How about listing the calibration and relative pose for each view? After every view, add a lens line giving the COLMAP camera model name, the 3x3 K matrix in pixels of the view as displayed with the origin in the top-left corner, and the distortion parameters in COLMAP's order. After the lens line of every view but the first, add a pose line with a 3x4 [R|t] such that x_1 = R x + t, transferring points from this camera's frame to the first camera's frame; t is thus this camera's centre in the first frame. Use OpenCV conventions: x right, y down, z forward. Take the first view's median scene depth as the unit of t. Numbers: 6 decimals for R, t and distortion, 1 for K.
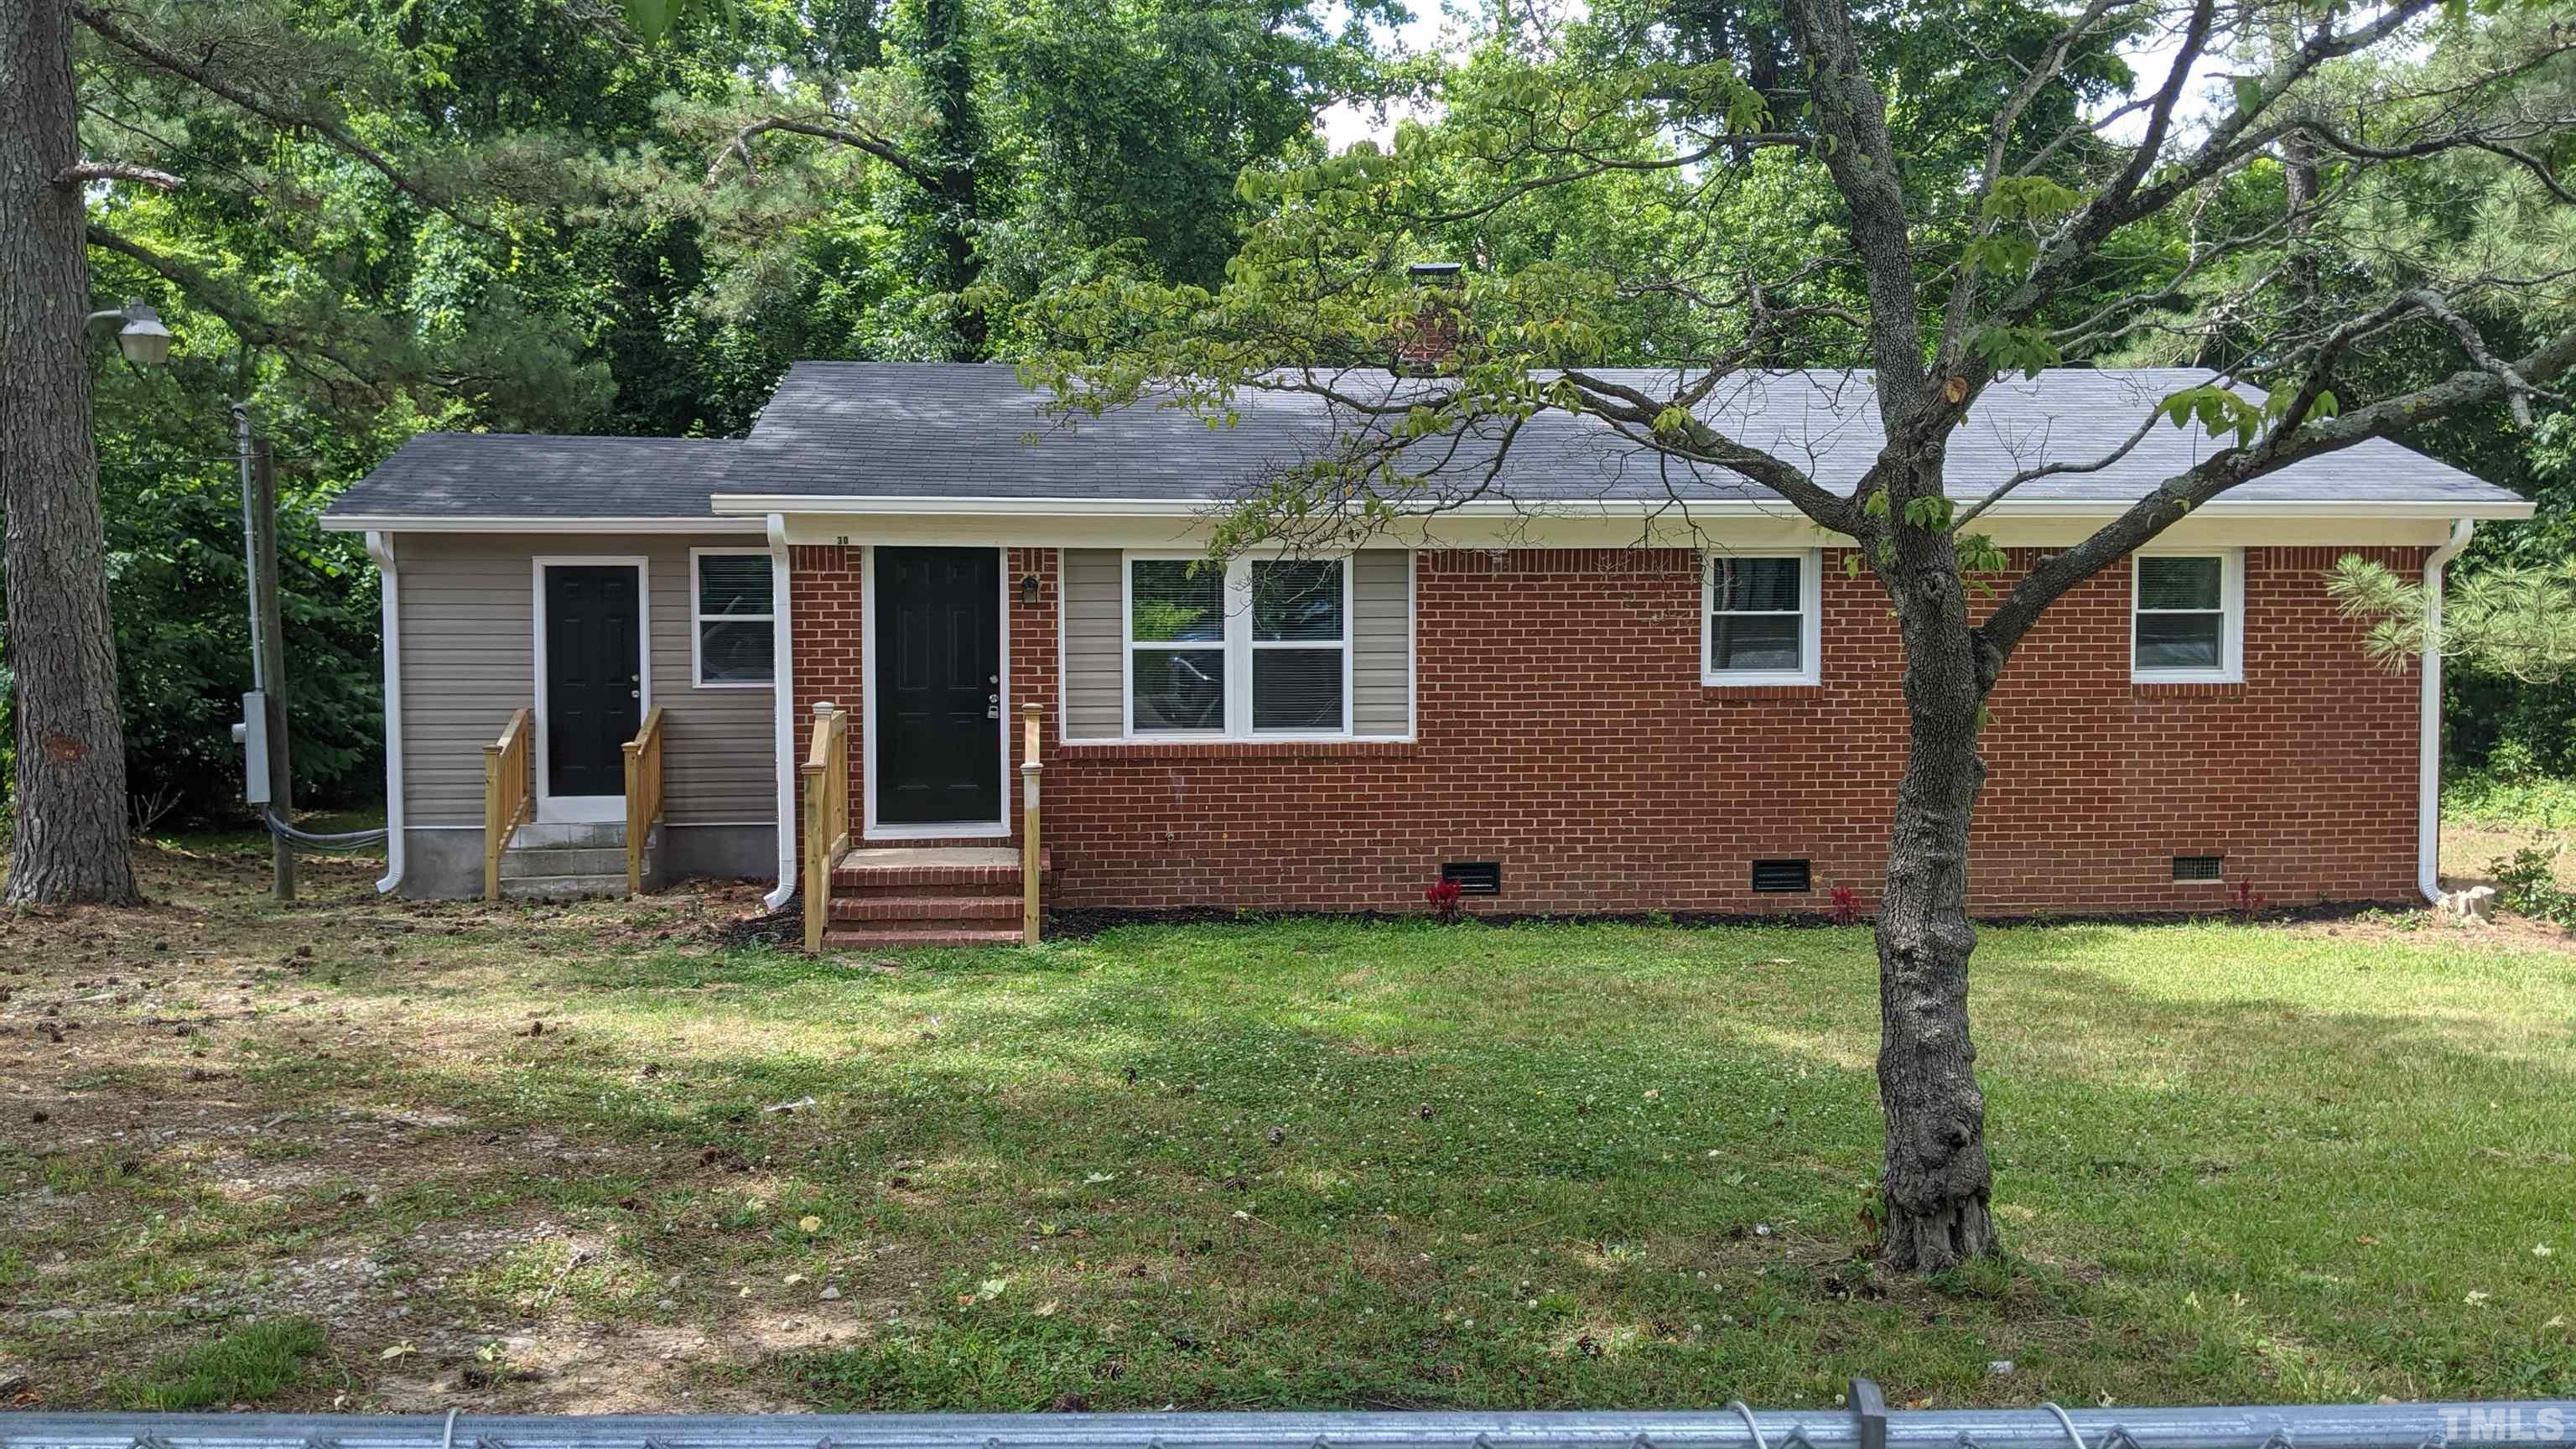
lens RADIAL K [[2050.4, 0, 1295.2], [0, 2050.4, 718.9], [0, 0, 1]] dist [0.047098, -0.003300]
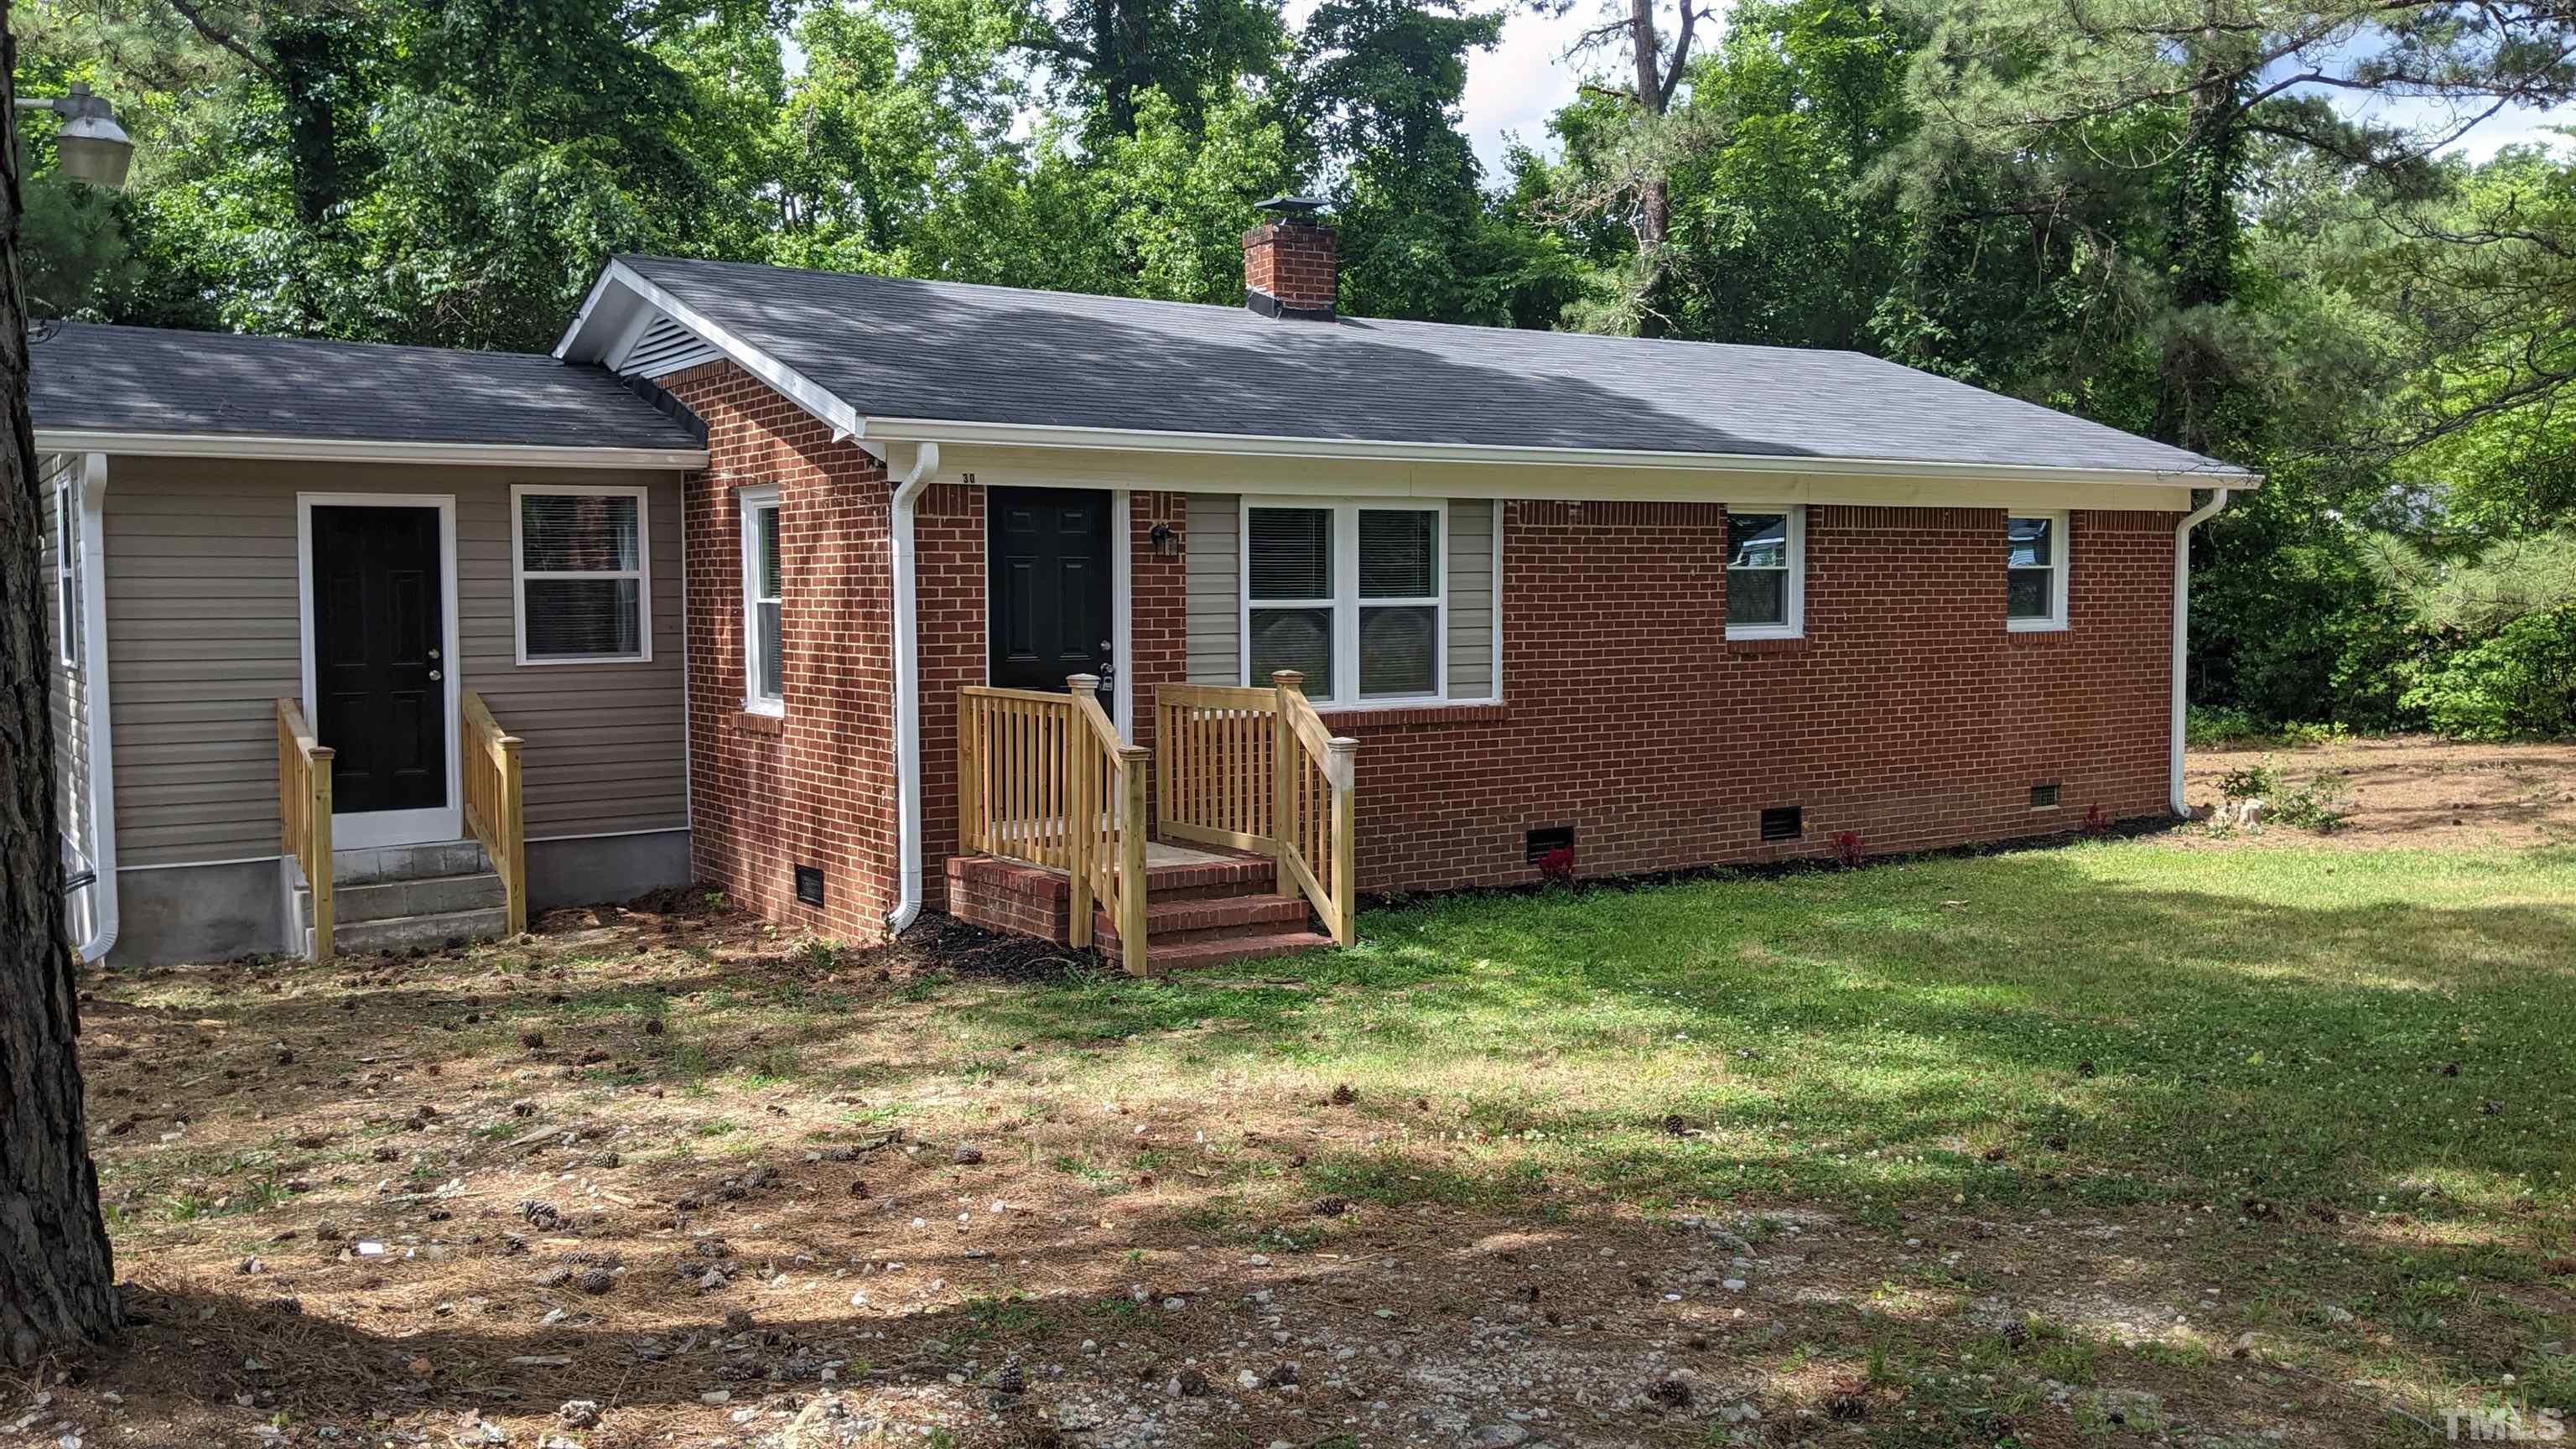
lens RADIAL K [[2050.4, 0, 1288.5], [0, 2050.4, 731.4], [0, 0, 1]] dist [0.047098, -0.003300]
pose [[0.889150, -0.035807, 0.456213, -0.462138], [0.026053, 0.999278, 0.027653, -0.004899], [-0.456874, -0.012702, 0.889441, 0.203153]]
